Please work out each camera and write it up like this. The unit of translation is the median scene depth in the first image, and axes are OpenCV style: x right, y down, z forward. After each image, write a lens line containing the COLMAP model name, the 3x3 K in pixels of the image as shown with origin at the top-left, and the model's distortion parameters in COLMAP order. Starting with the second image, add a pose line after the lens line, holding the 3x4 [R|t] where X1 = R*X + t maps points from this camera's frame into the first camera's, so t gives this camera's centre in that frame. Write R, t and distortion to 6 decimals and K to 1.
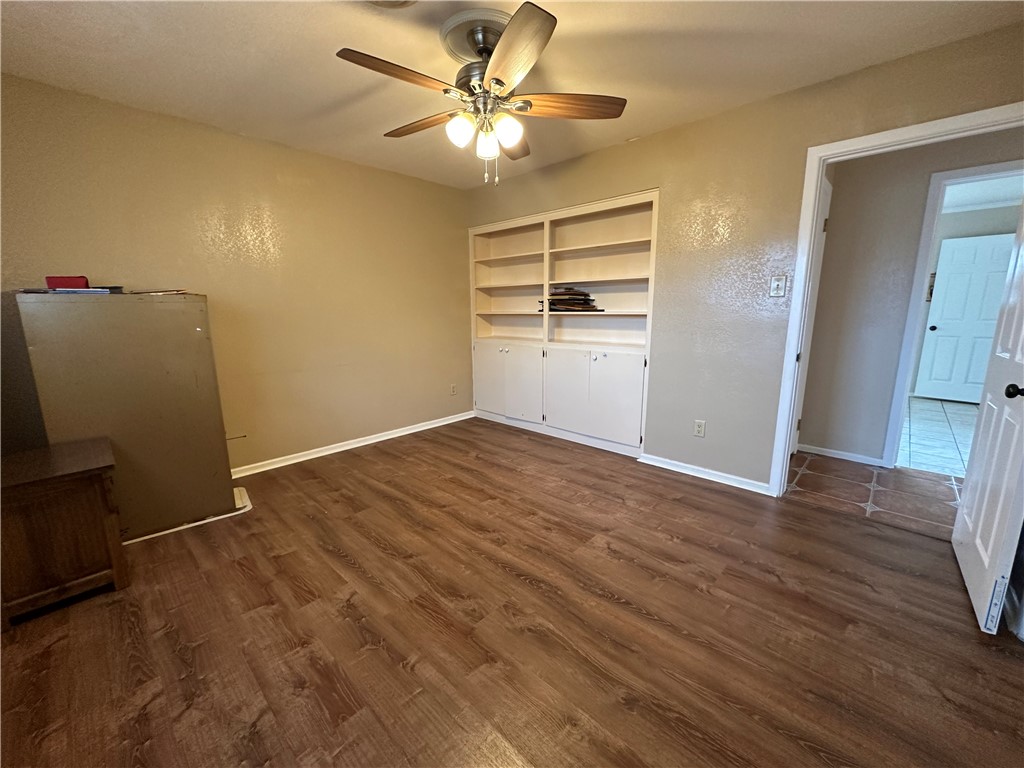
lens RADIAL K [[408.6, 0, 512.9], [0, 408.6, 385.7], [0, 0, 1]] dist [-0.005940, 0.000750]
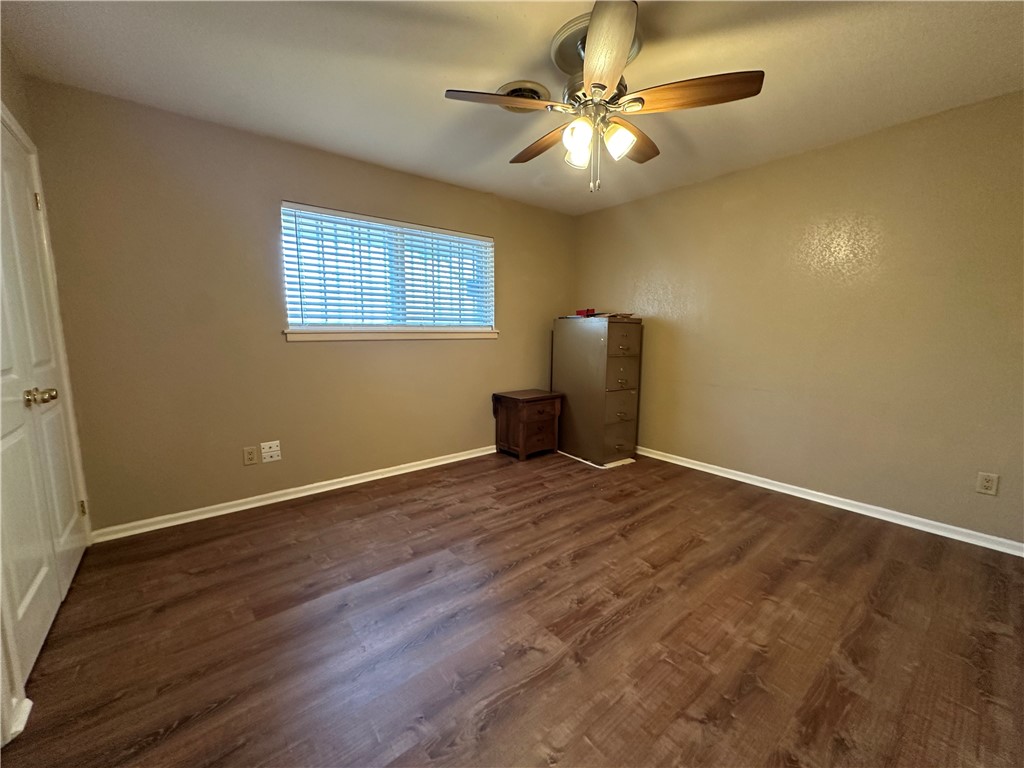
lens RADIAL K [[408.6, 0, 512.8], [0, 408.6, 386.7], [0, 0, 1]] dist [-0.005940, 0.000750]
pose [[-0.129330, 0.139706, -0.981711, 0.739149], [-0.190305, 0.968125, 0.162843, -0.140202], [0.973169, 0.207885, -0.098621, 0.780638]]
